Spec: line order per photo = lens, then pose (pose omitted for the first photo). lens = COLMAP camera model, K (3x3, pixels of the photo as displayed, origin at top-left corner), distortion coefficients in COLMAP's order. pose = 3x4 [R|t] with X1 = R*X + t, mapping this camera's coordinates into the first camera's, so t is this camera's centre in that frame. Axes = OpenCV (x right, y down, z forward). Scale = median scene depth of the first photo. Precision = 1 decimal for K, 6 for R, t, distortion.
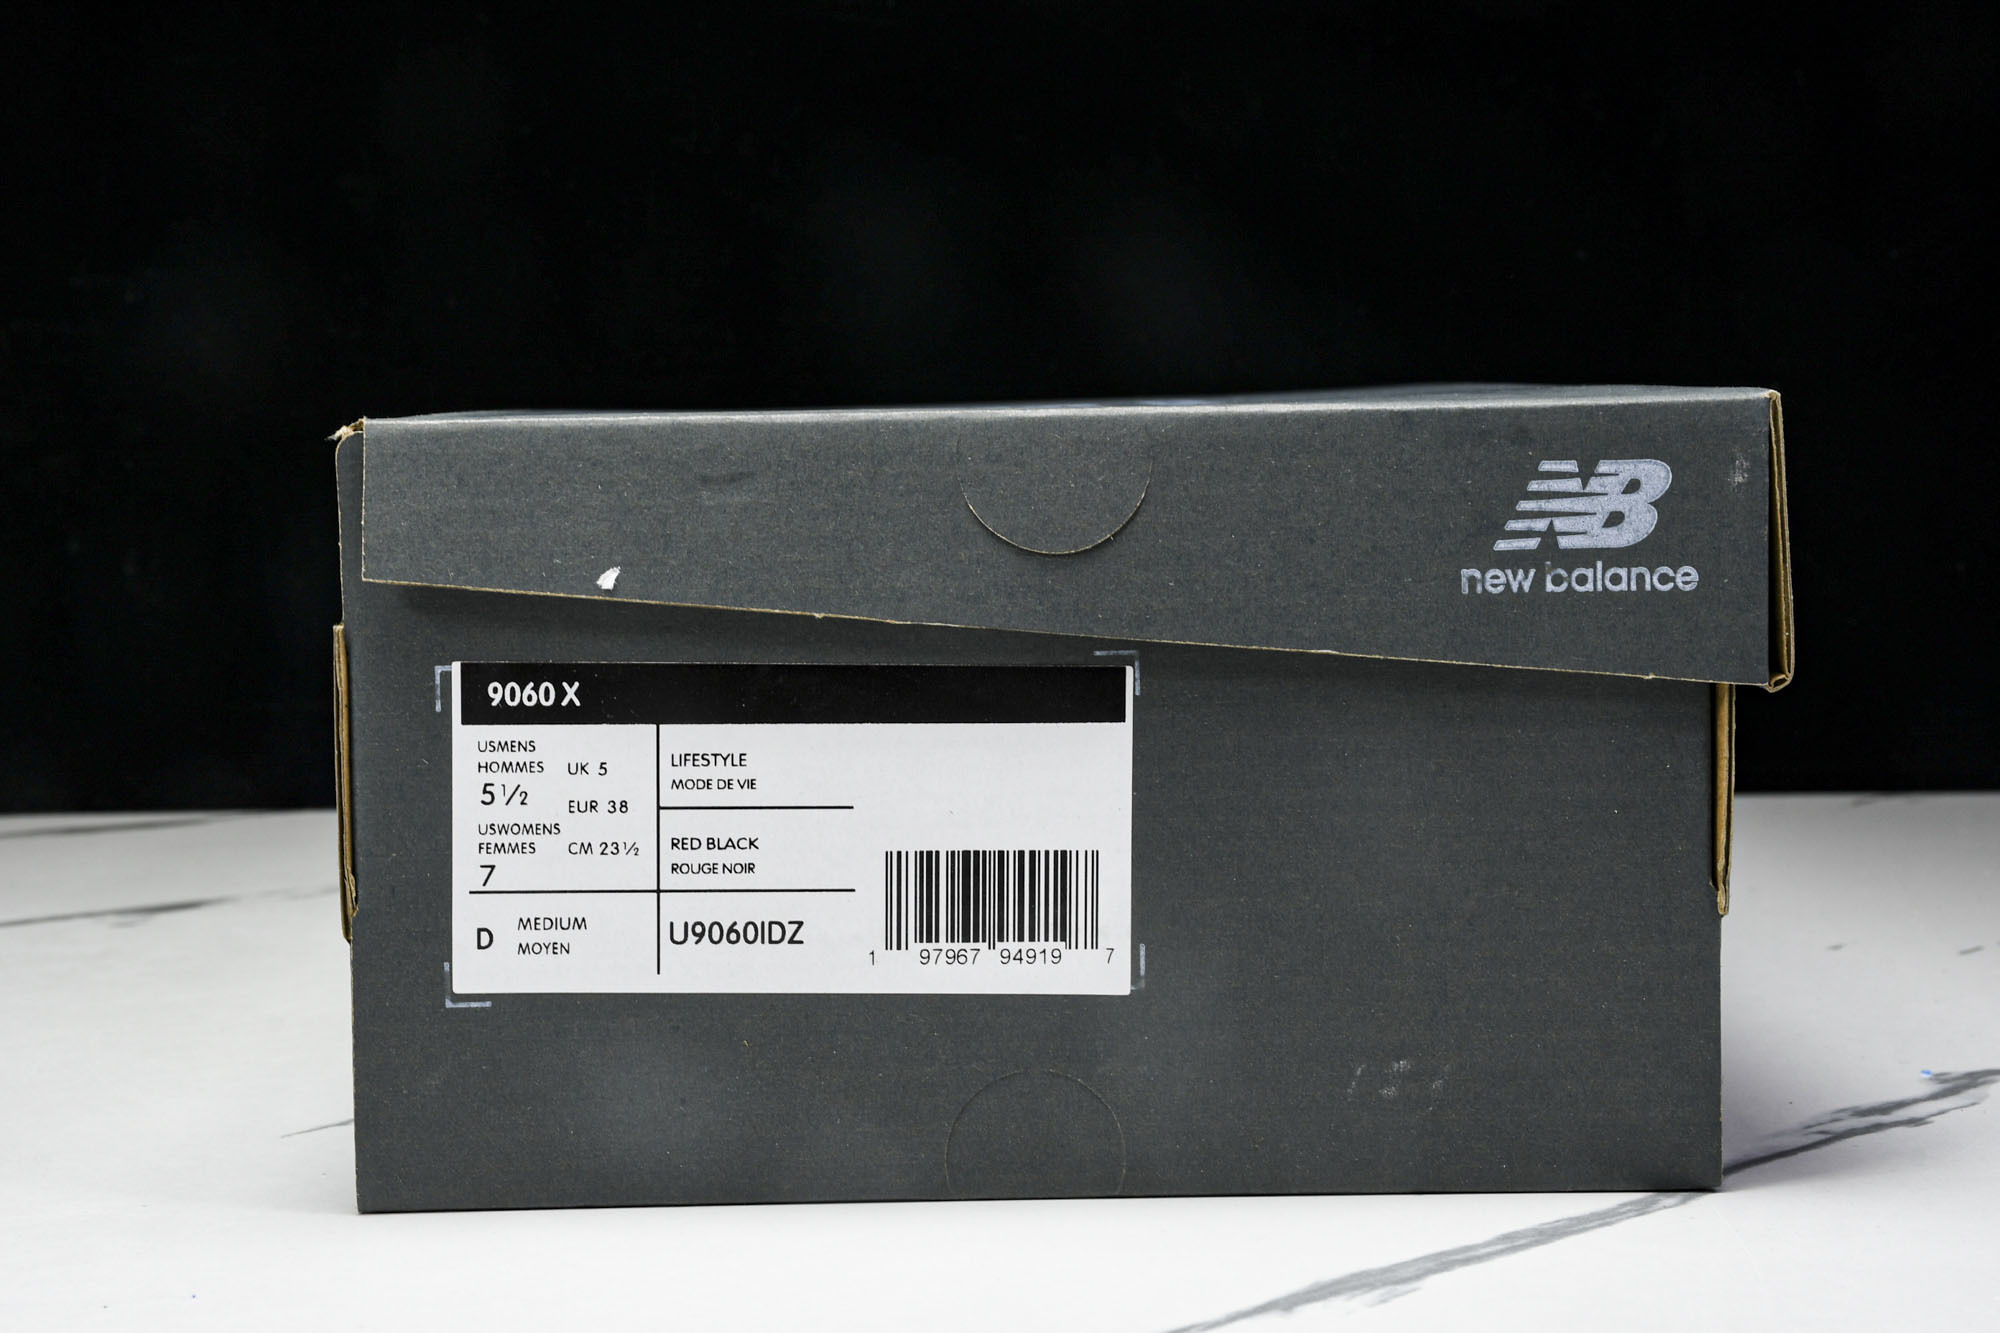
lens RADIAL K [[3554.8, 0, 1006.6], [0, 3554.8, 675.1], [0, 0, 1]] dist [0.189567, 0.000000]
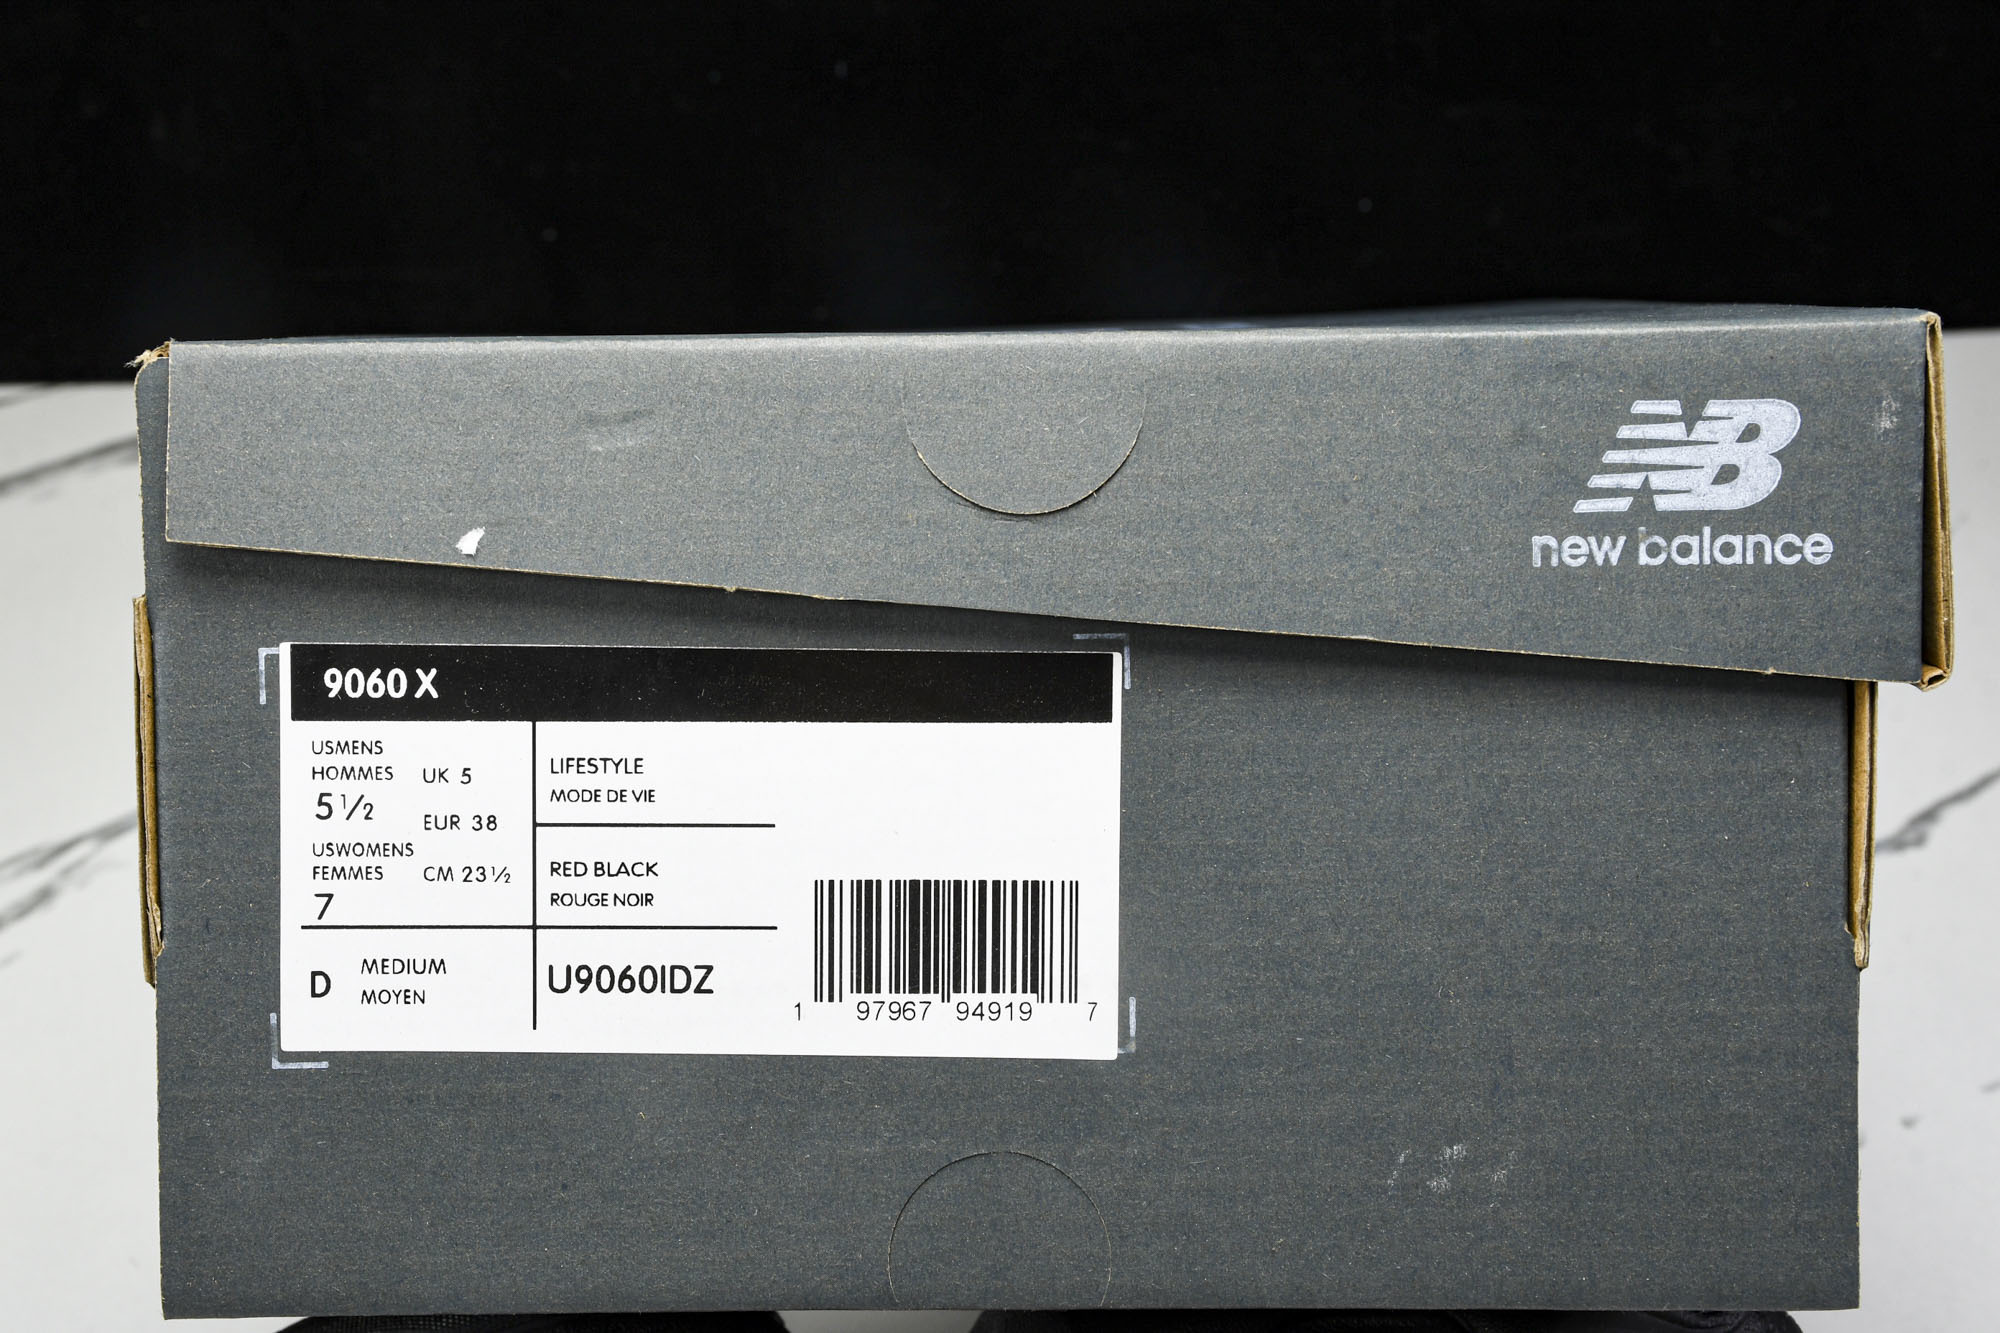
lens RADIAL K [[3734.8, 0, 981.7], [0, 3734.8, 627.1], [0, 0, 1]] dist [0.229270, 0.000000]
pose [[0.999464, 0.006424, -0.032088, 0.030843], [-0.006070, 0.999920, 0.011114, -0.017640], [0.032156, -0.010913, 0.999423, 0.152351]]
